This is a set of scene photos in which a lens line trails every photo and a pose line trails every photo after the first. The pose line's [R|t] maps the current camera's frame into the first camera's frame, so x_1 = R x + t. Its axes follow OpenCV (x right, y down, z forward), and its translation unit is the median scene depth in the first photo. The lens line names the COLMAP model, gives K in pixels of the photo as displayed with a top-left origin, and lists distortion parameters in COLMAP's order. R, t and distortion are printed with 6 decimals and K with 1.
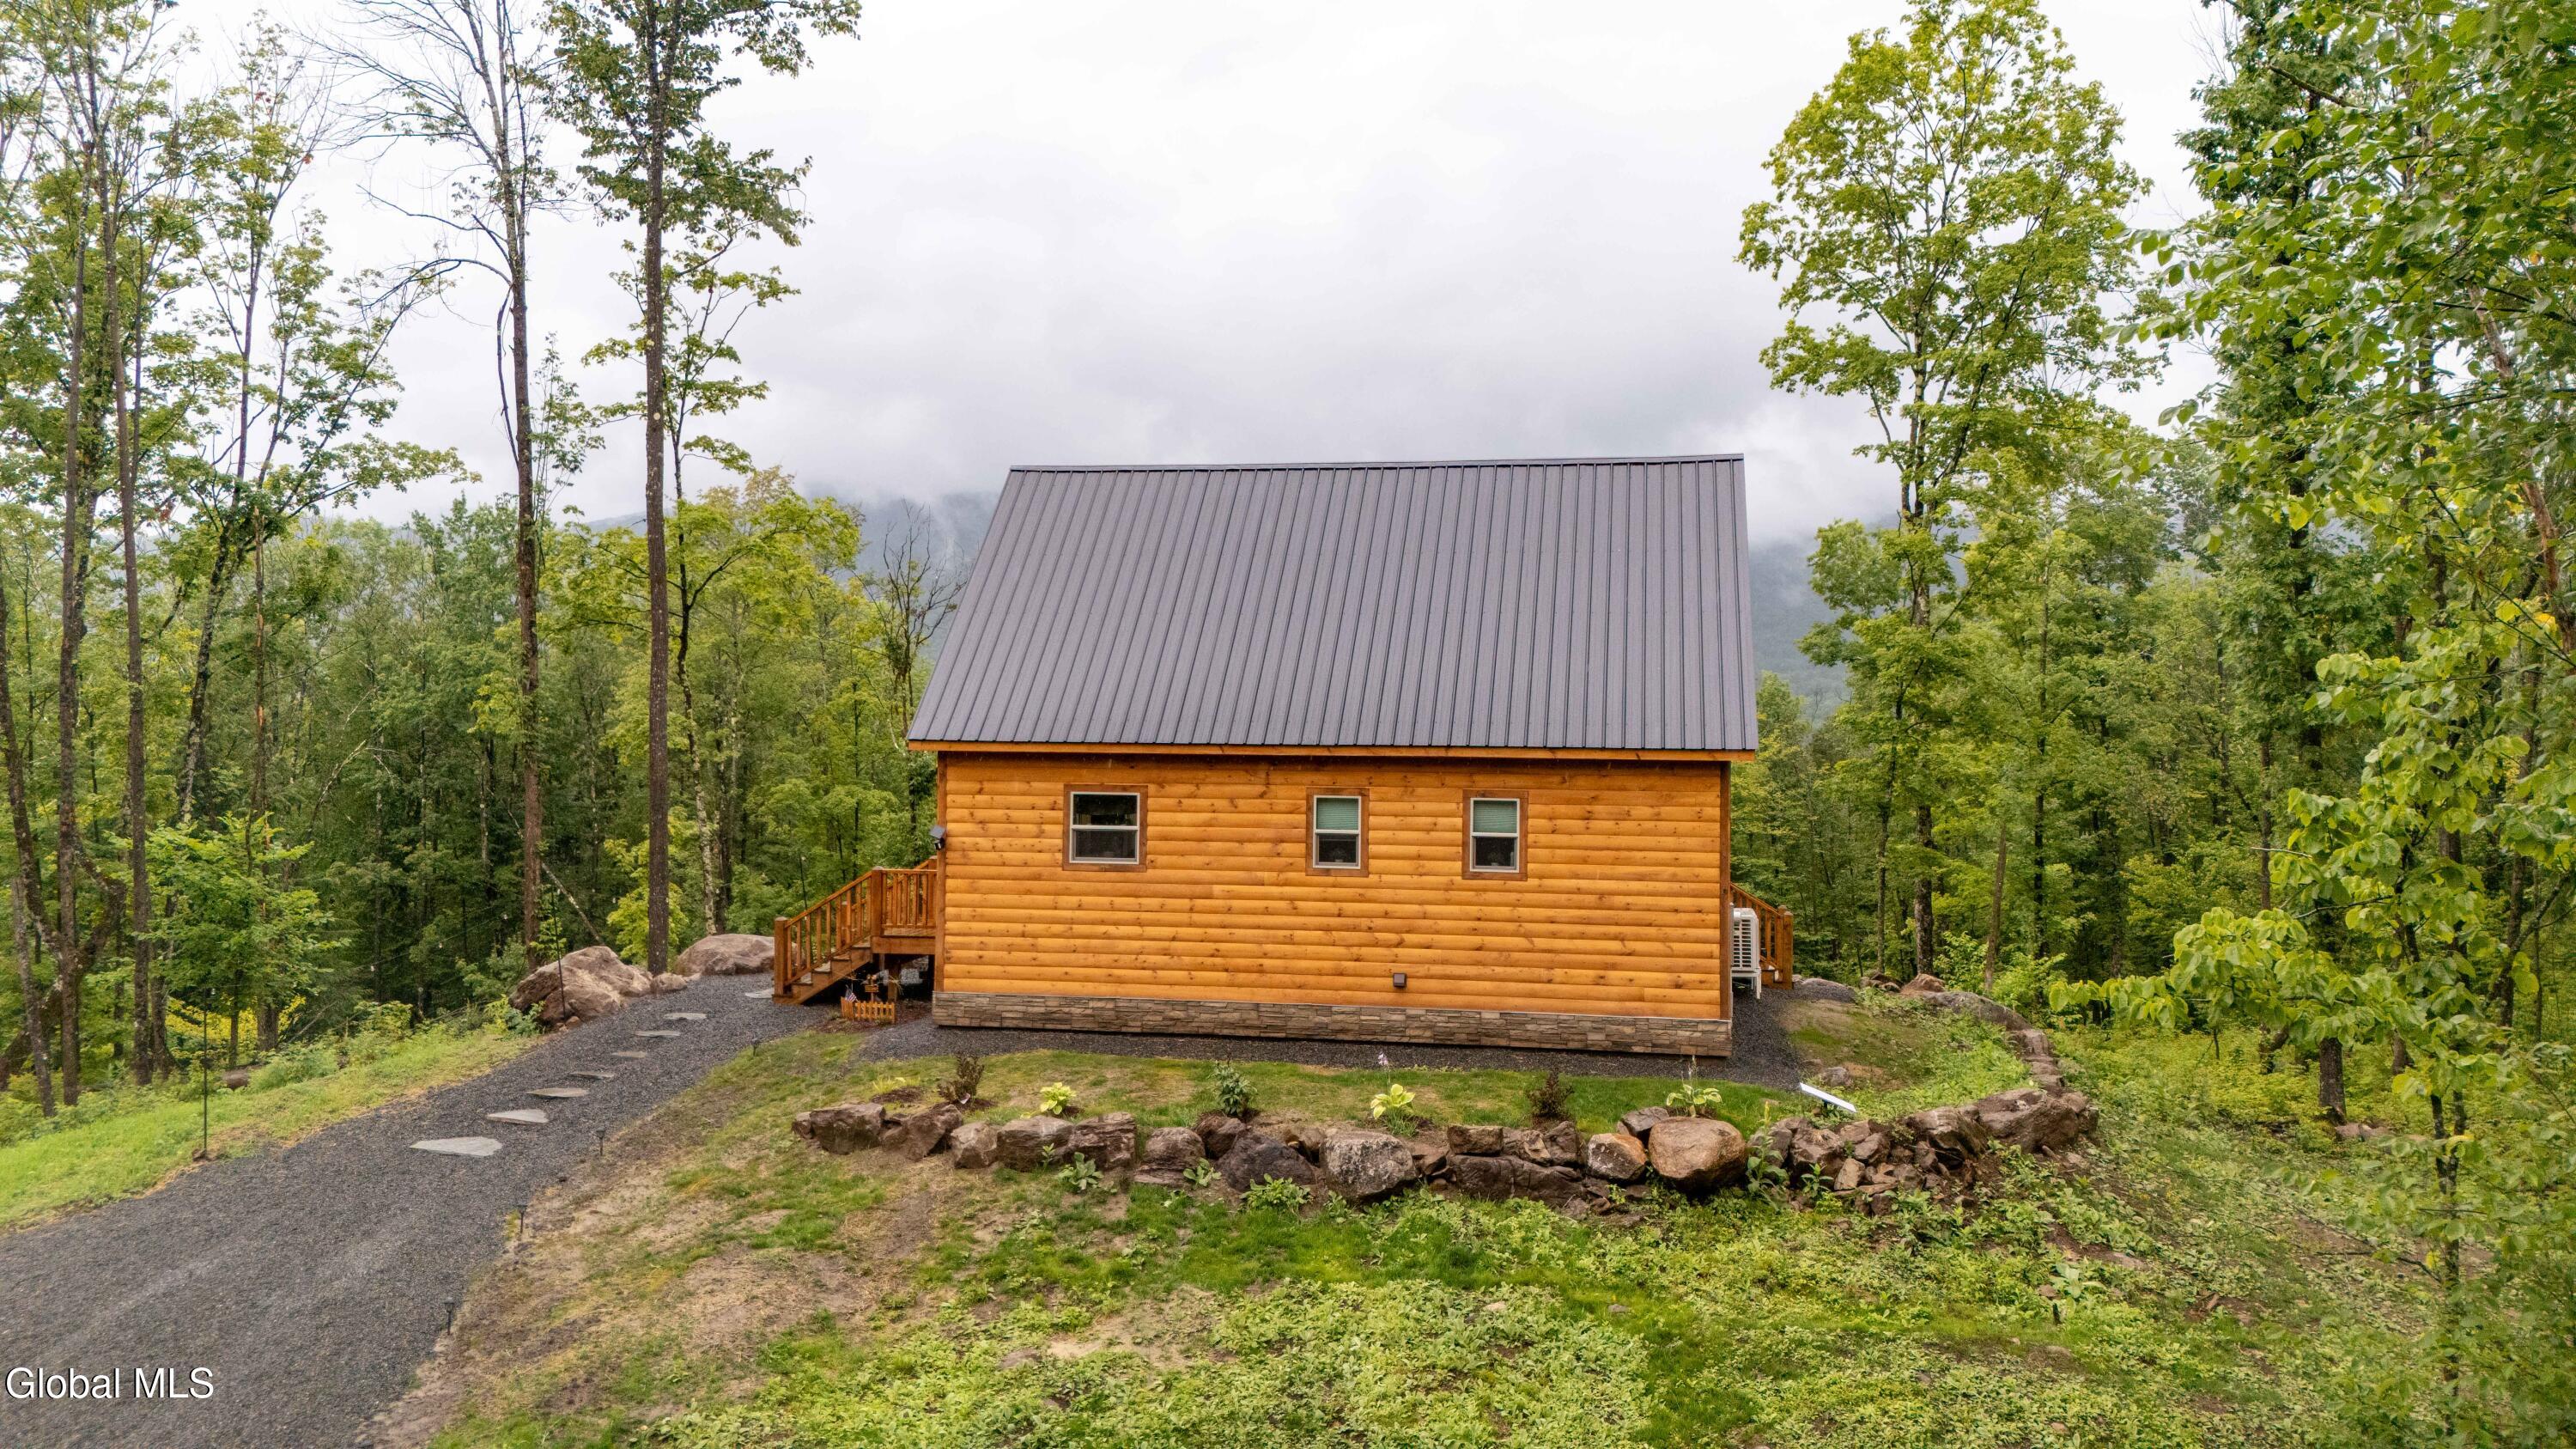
lens RADIAL K [[1890.1, 0, 1285.2], [0, 1890.1, 730.1], [0, 0, 1]] dist [0.067596, -0.061060]
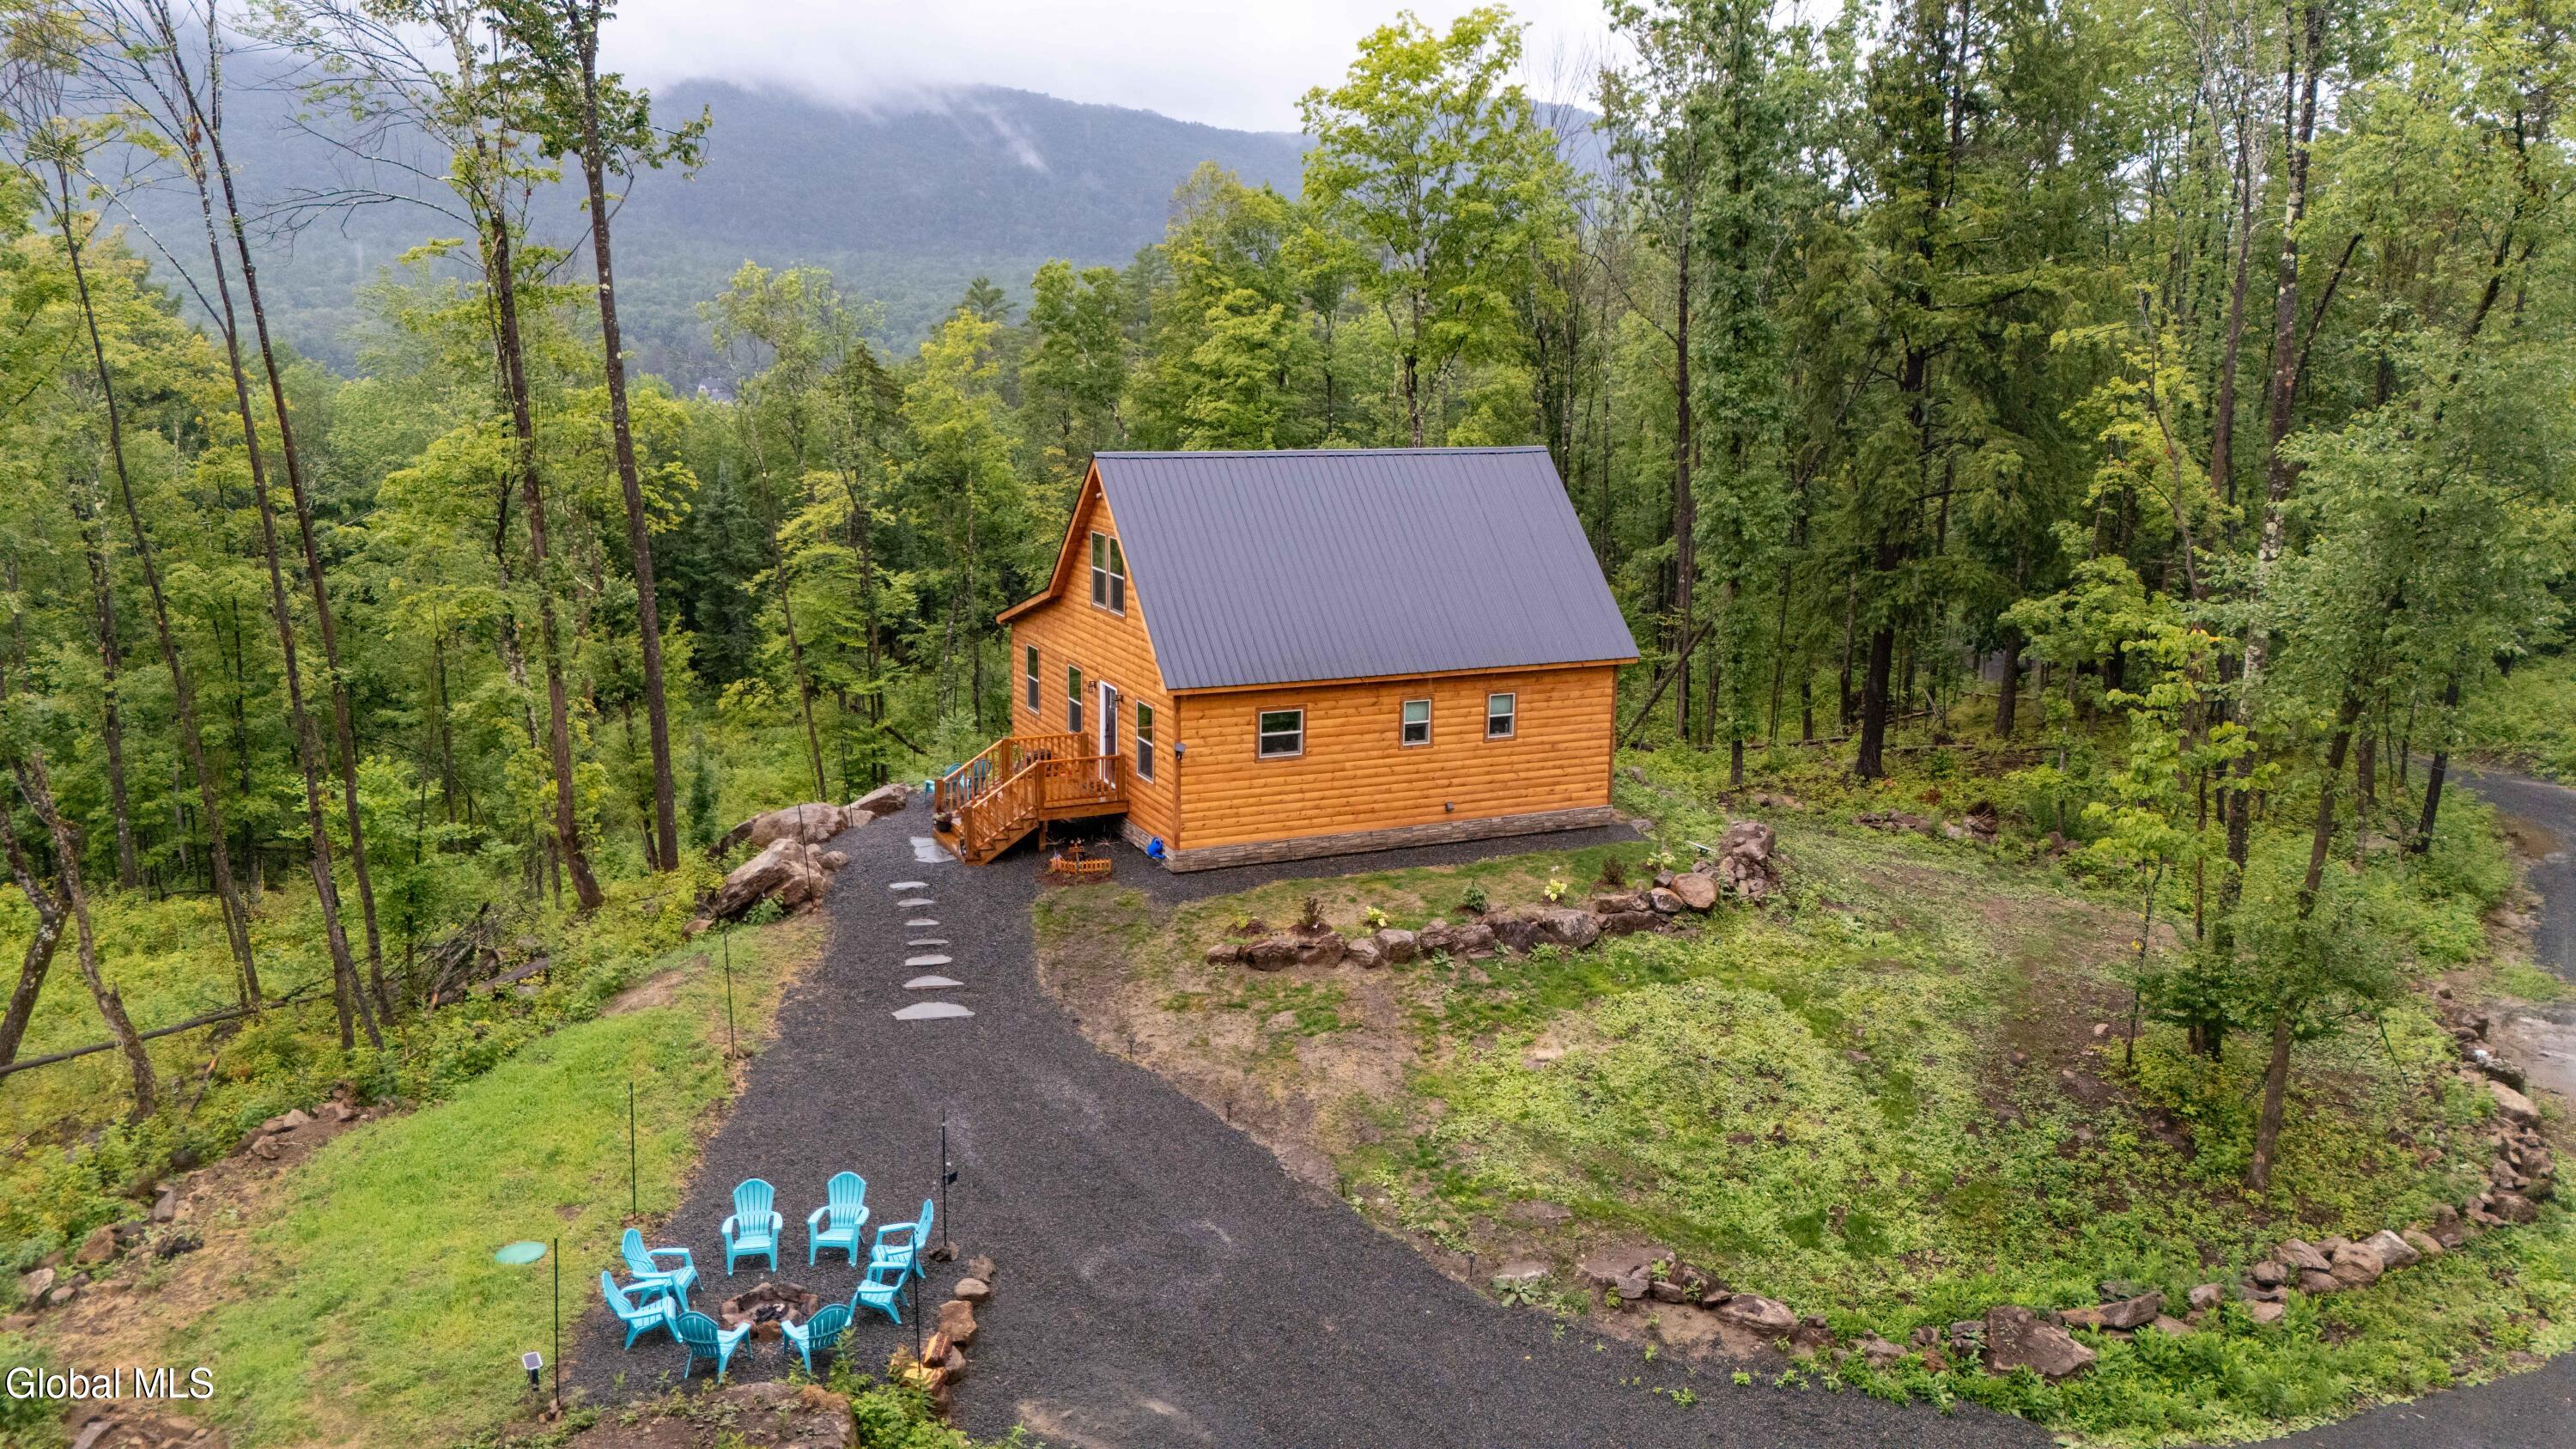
lens RADIAL K [[1890.1, 0, 1290.0], [0, 1890.1, 724.9], [0, 0, 1]] dist [0.067596, -0.061060]
pose [[0.828508, -0.114195, 0.548210, -0.962688], [-0.004474, 0.977605, 0.210401, -0.288377], [-0.559960, -0.176772, 0.809442, -0.253997]]
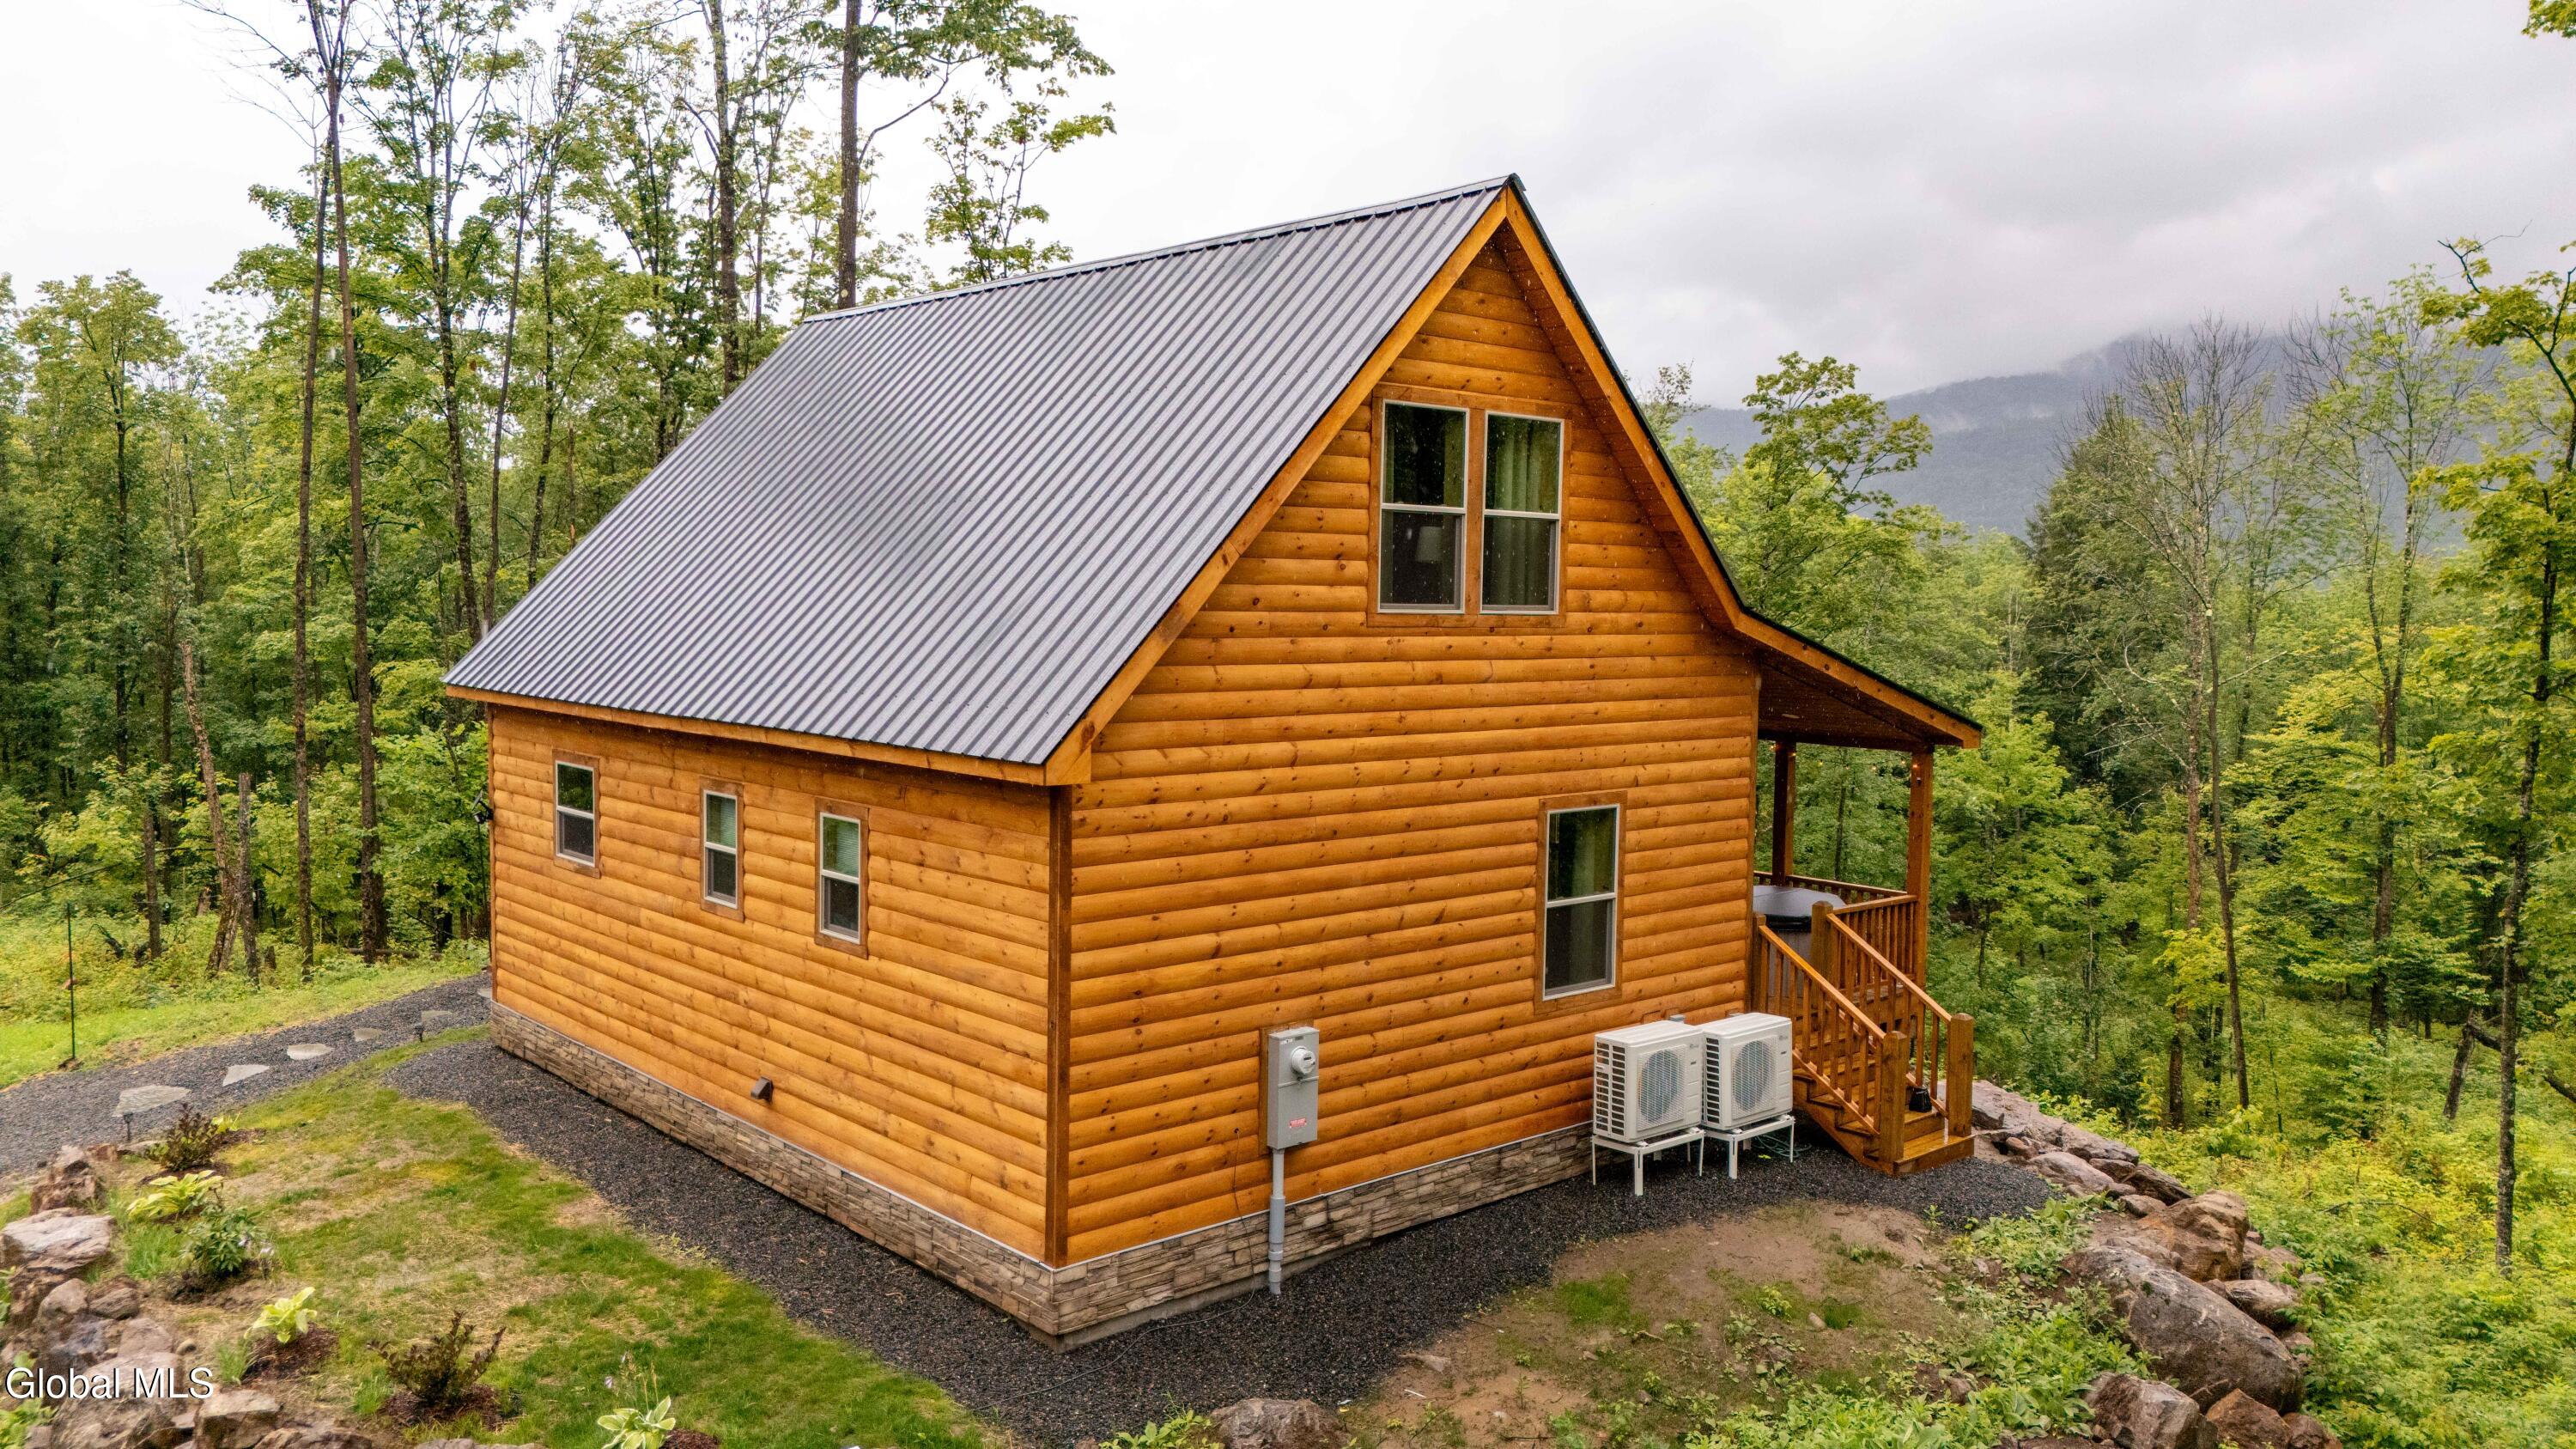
lens RADIAL K [[1890.1, 0, 1296.9], [0, 1890.1, 721.7], [0, 0, 1]] dist [0.067596, -0.061060]
pose [[0.787851, 0.041769, -0.614447, 0.593860], [-0.002228, 0.997884, 0.064977, -0.033460], [0.615861, -0.049823, 0.786278, 0.616368]]
